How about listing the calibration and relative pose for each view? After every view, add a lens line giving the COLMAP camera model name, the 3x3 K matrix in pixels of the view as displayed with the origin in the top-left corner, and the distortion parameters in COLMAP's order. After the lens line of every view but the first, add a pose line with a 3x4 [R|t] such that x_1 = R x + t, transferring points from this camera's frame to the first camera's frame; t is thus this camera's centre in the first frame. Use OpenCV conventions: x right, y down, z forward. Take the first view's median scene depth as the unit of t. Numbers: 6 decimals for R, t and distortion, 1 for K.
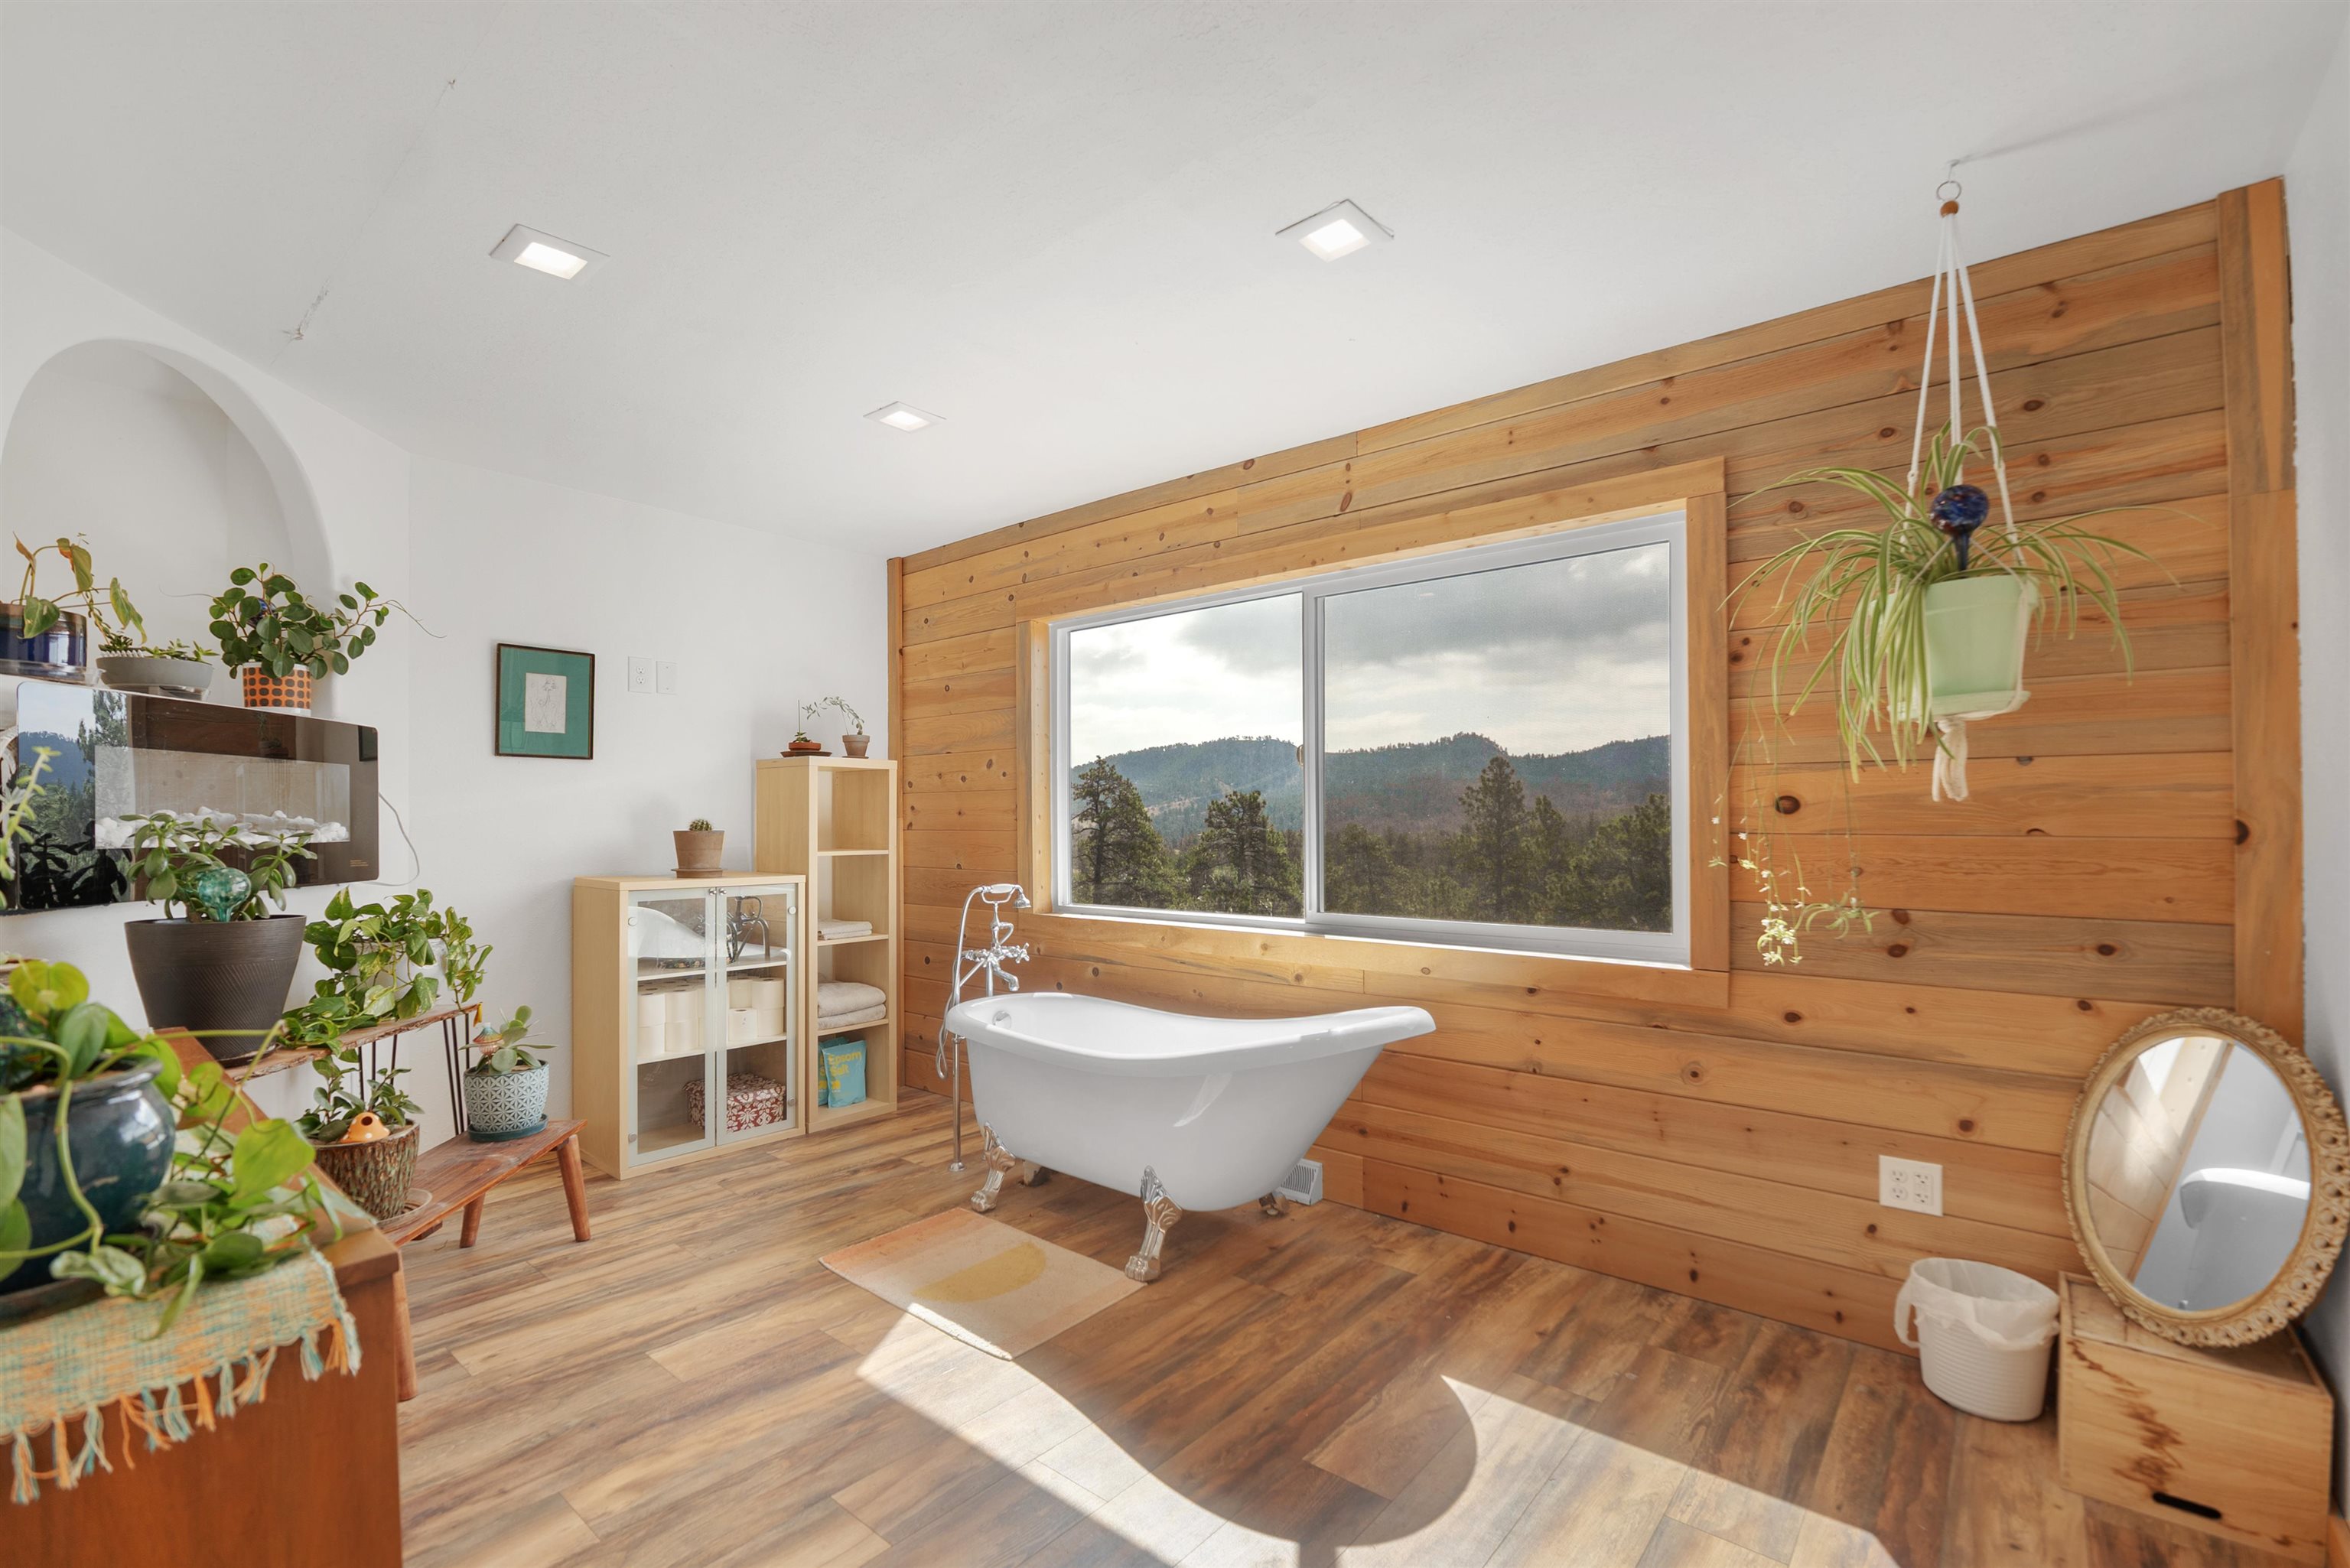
lens RADIAL K [[1038.6, 0, 1171.4], [0, 1038.6, 822.7], [0, 0, 1]] dist [-0.023495, 0.003942]
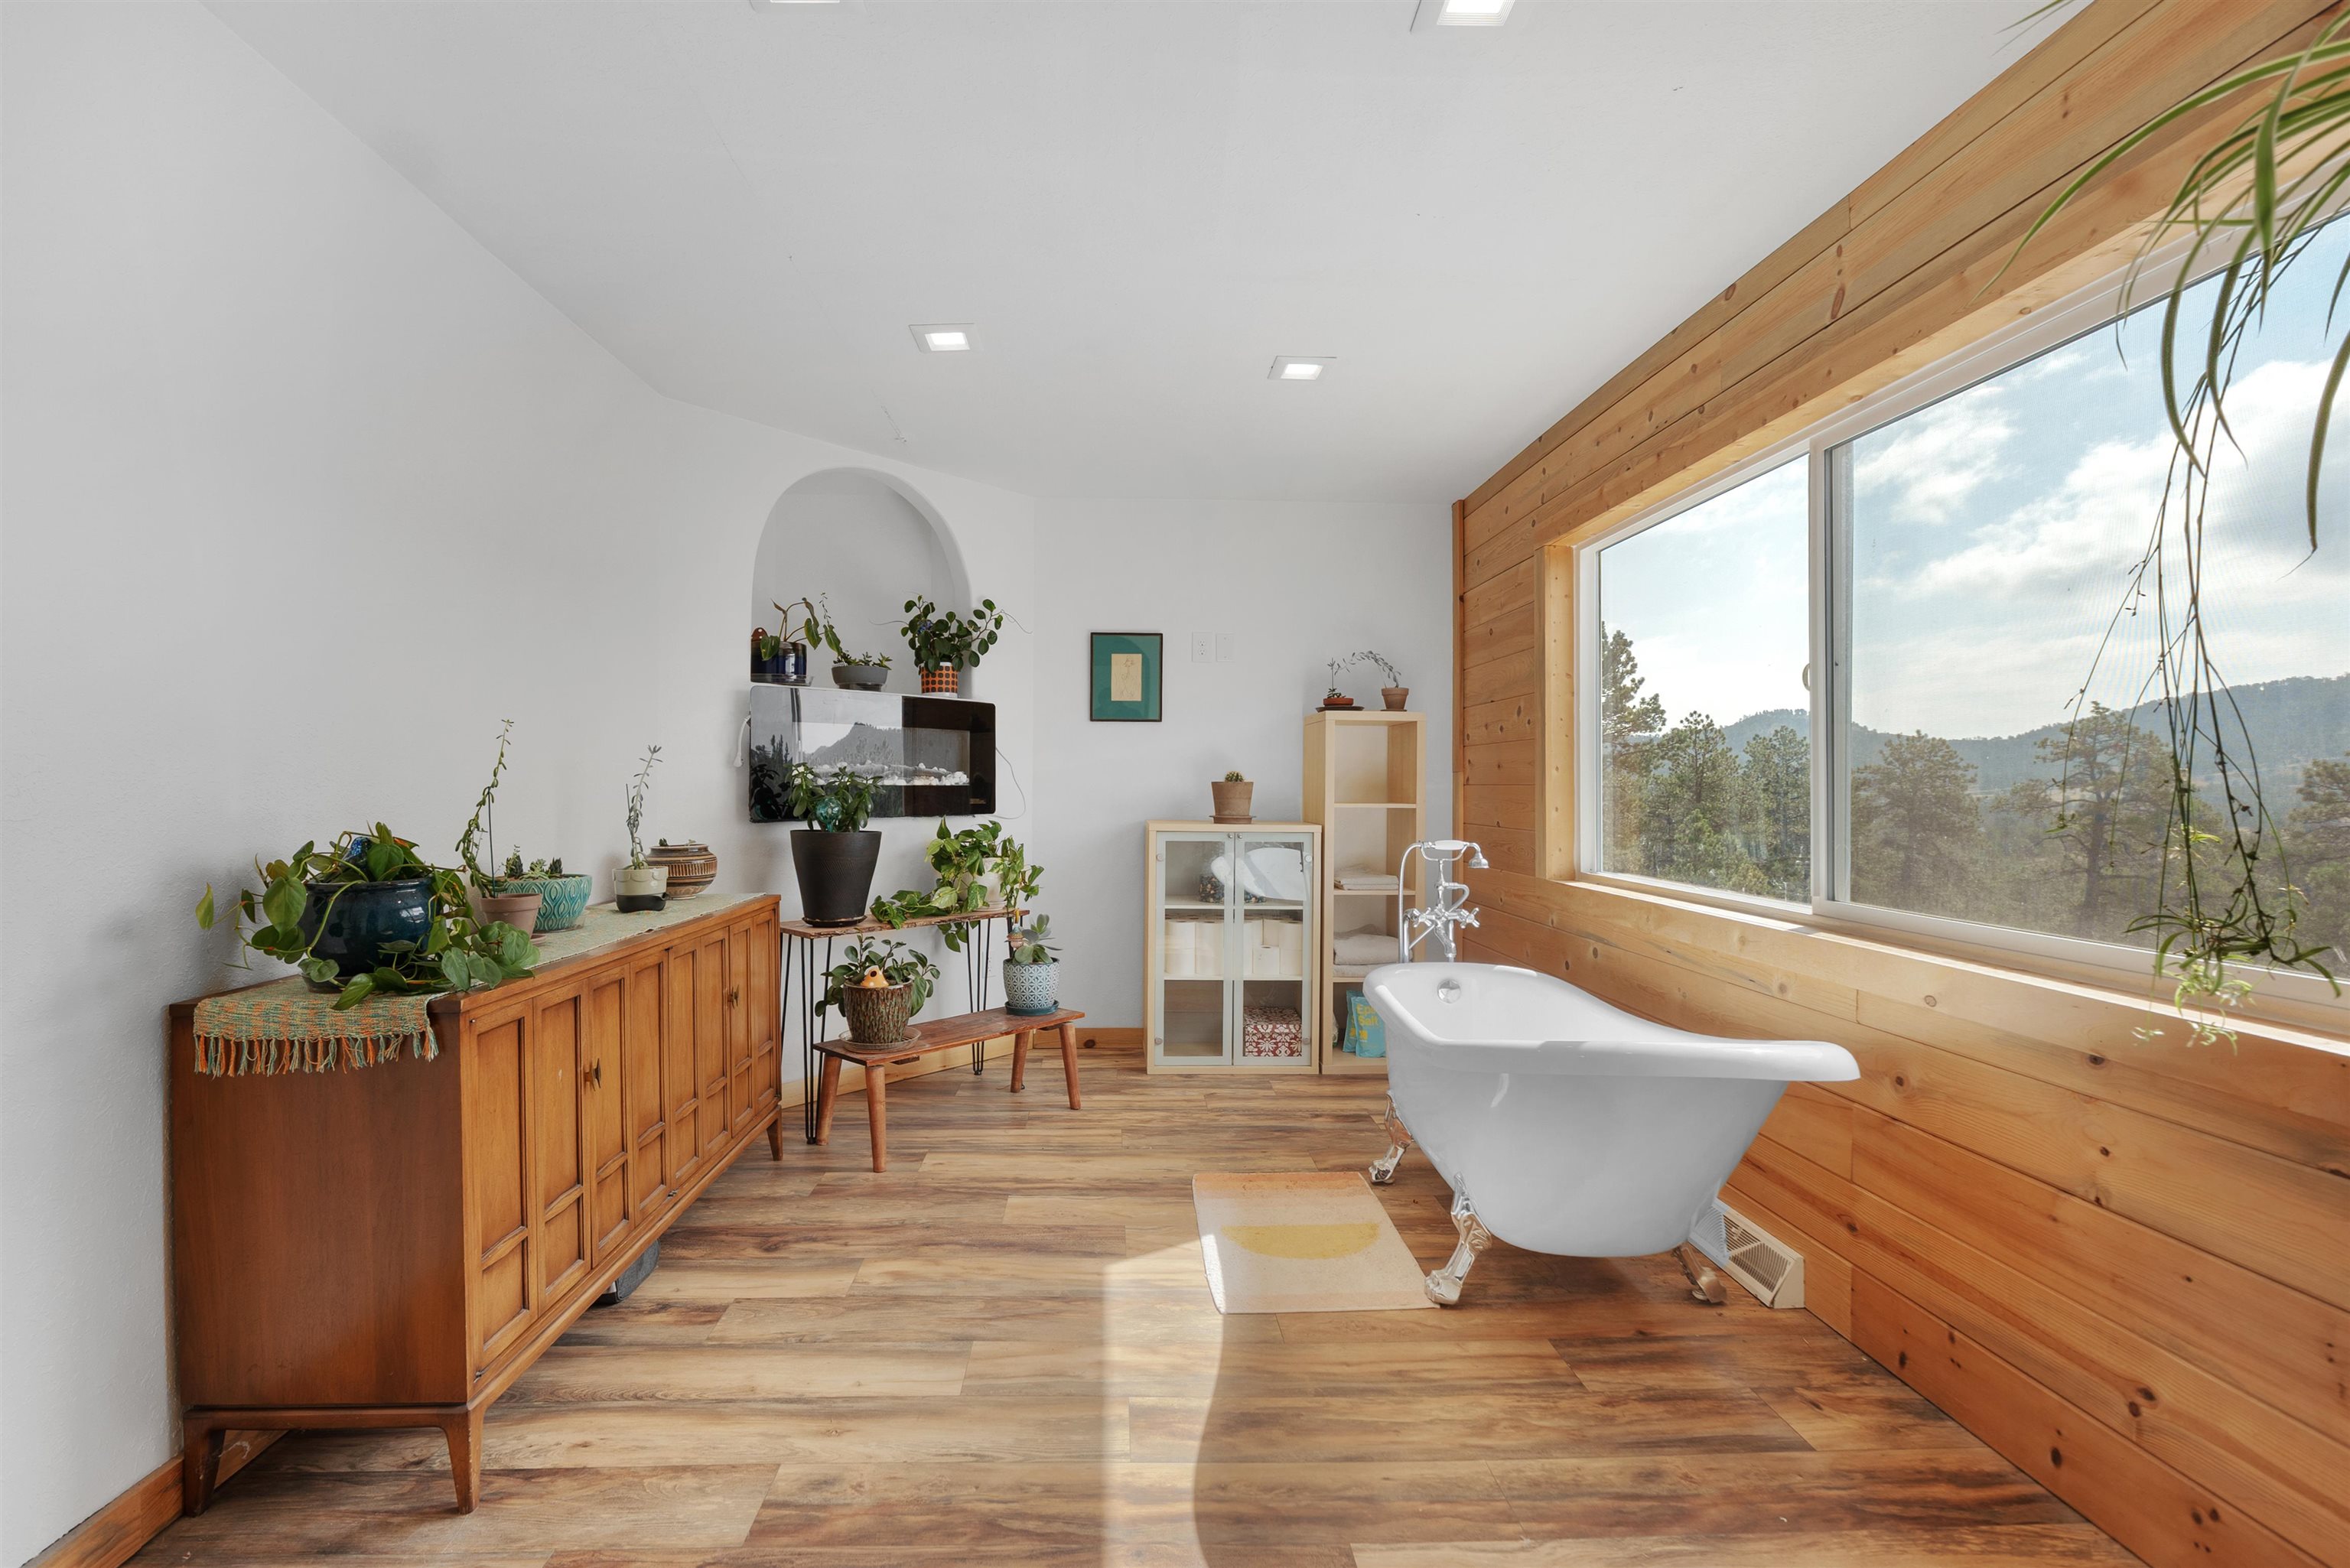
lens RADIAL K [[1038.6, 0, 1125.3], [0, 1038.6, 788.4], [0, 0, 1]] dist [-0.023495, 0.003942]
pose [[0.660804, 0.009058, -0.750504, 0.386259], [-0.009037, 0.999951, 0.004112, 0.013835], [0.750504, 0.004065, 0.660853, 0.209634]]
